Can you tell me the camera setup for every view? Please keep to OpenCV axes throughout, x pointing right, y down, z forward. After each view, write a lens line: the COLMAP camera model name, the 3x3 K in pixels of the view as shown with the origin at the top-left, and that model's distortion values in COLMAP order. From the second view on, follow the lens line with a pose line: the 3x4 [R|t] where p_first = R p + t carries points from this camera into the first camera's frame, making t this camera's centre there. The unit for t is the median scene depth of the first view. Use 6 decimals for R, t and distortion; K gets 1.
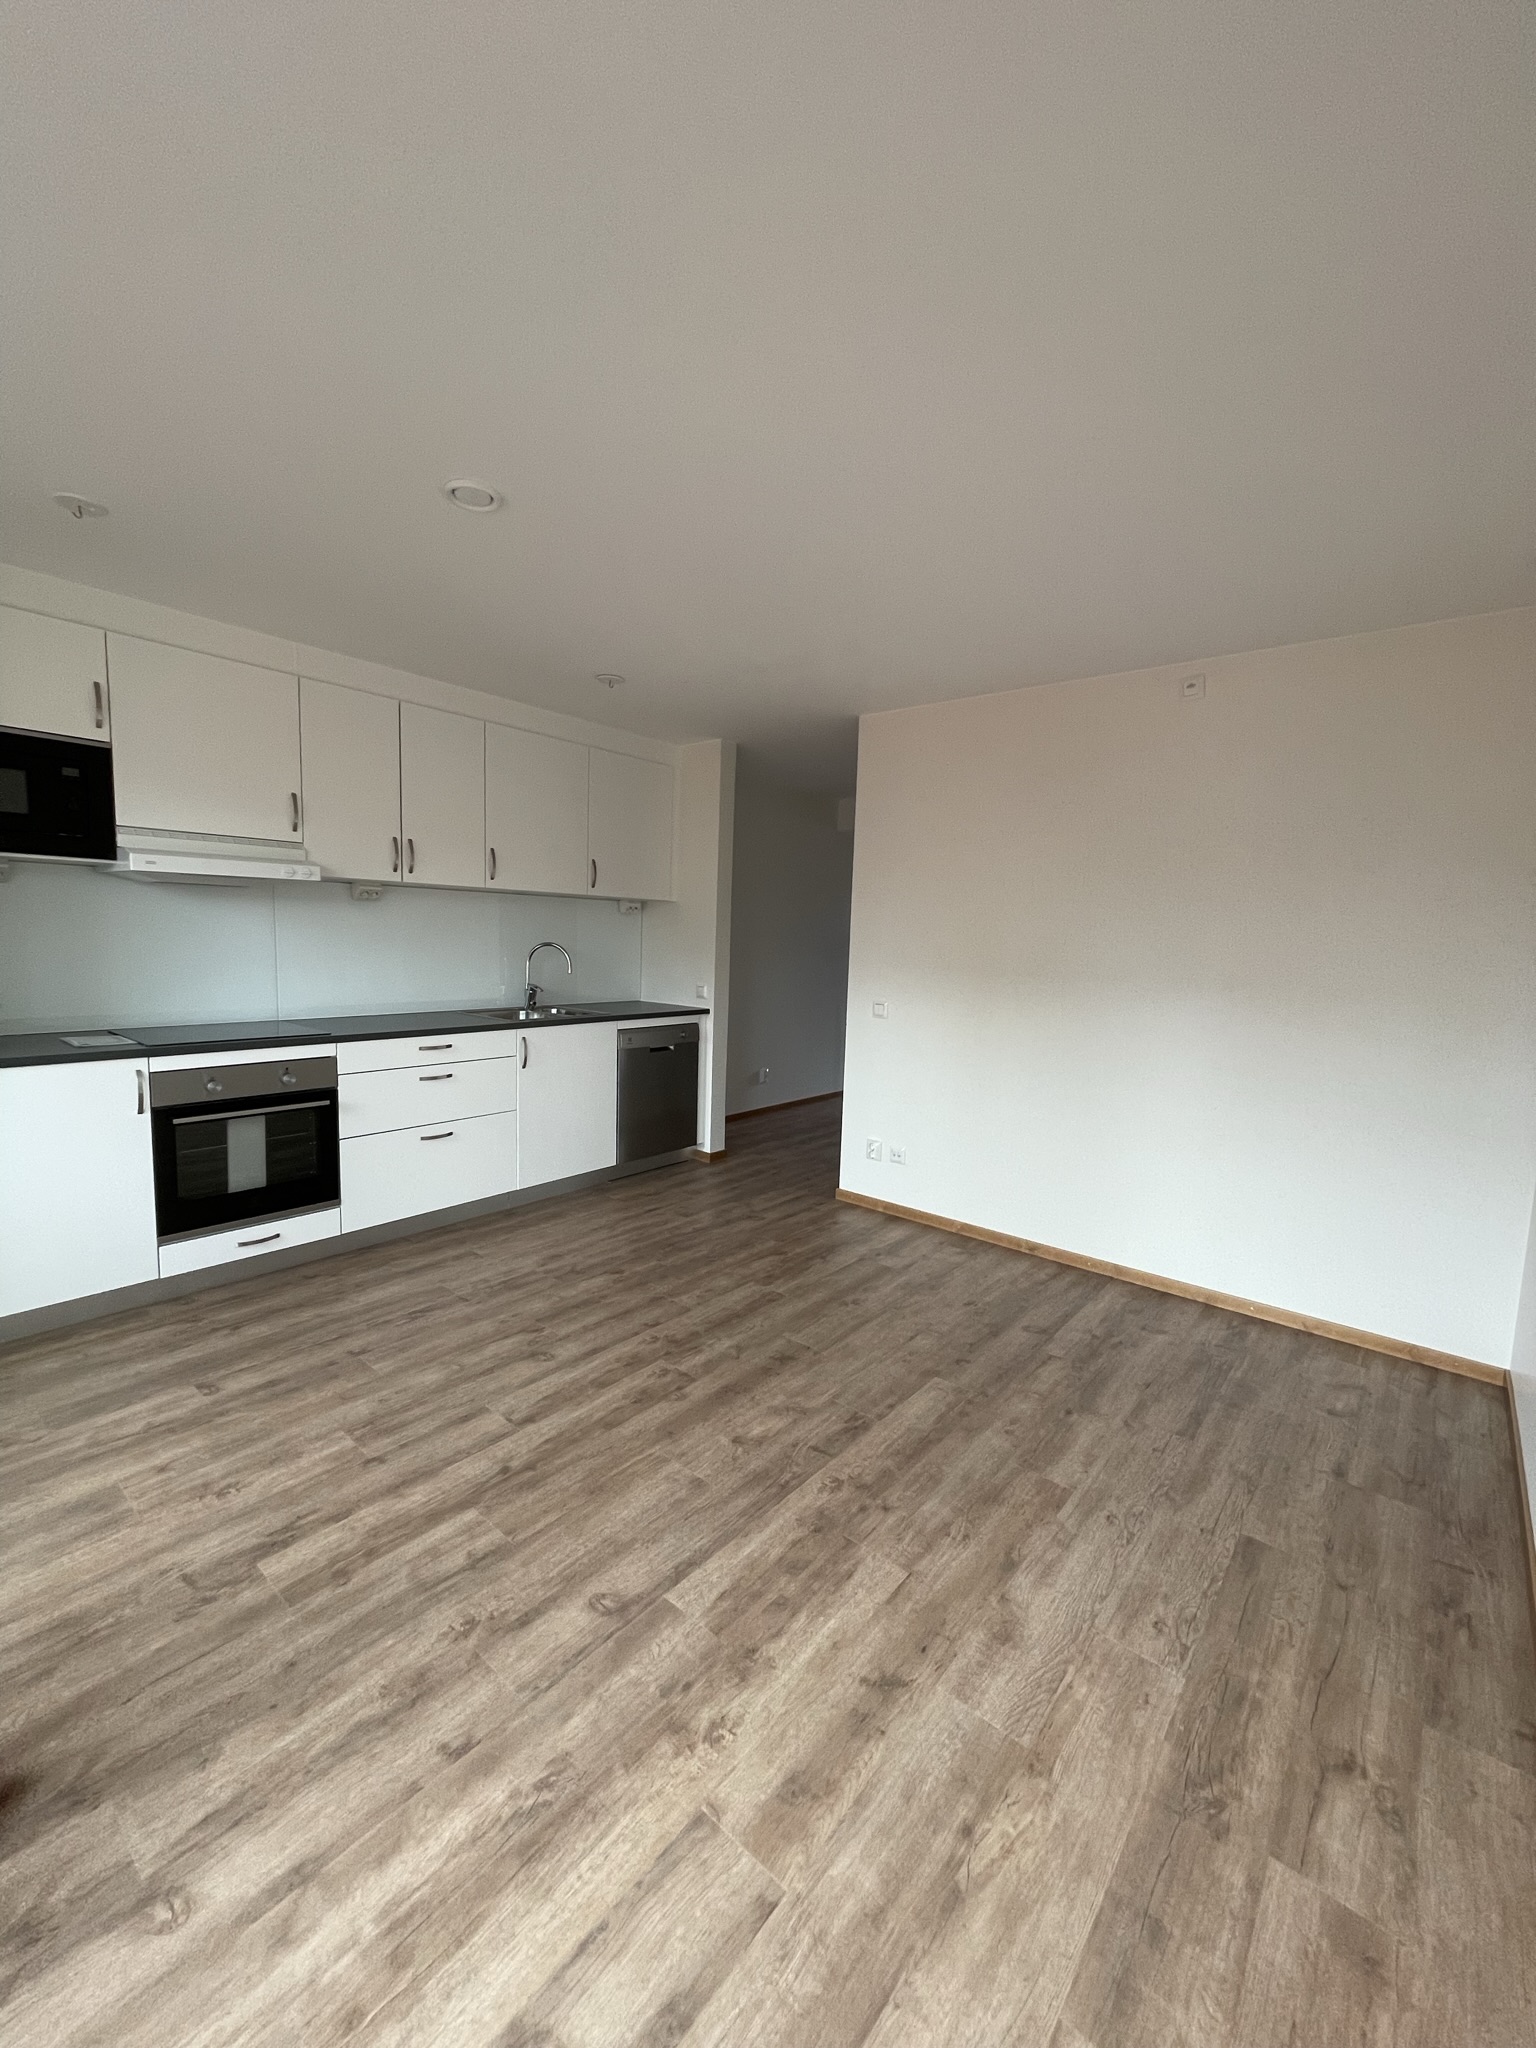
lens RADIAL K [[826.9, 0, 767.0], [0, 826.9, 1019.3], [0, 0, 1]] dist [-0.002017, -0.000281]
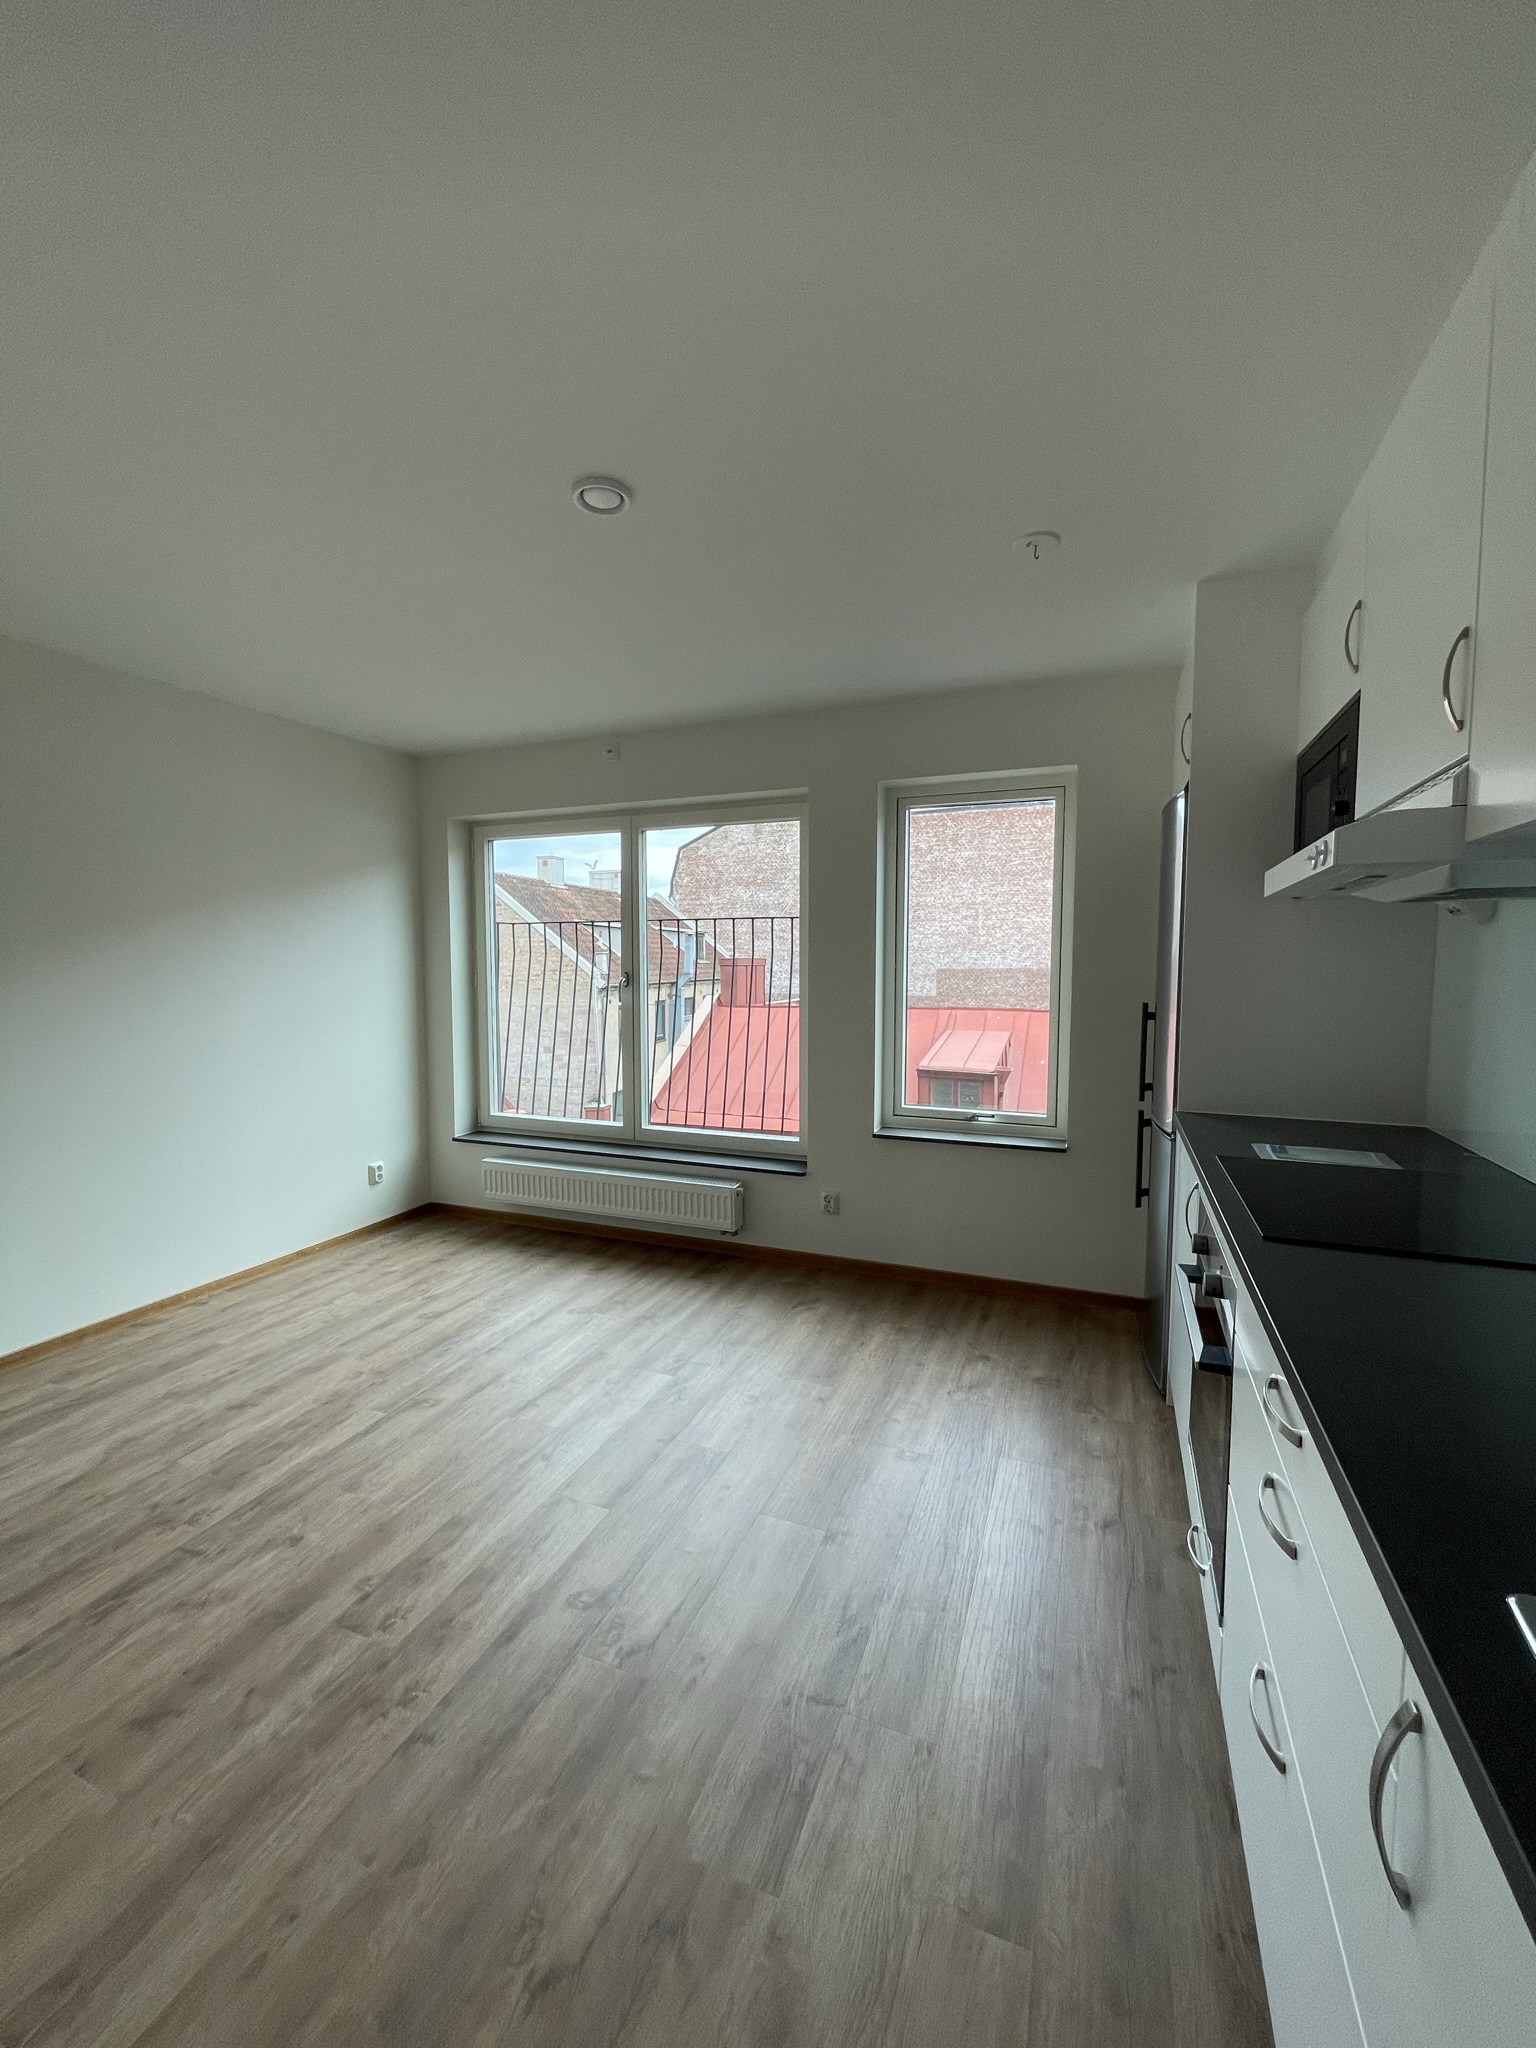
lens RADIAL K [[826.9, 0, 768.1], [0, 826.9, 1015.4], [0, 0, 1]] dist [-0.002017, -0.000281]
pose [[-0.951484, -0.011825, -0.307470, -0.258010], [-0.062065, 0.986098, 0.154140, -0.222195], [0.301373, 0.165745, -0.938990, 2.052930]]
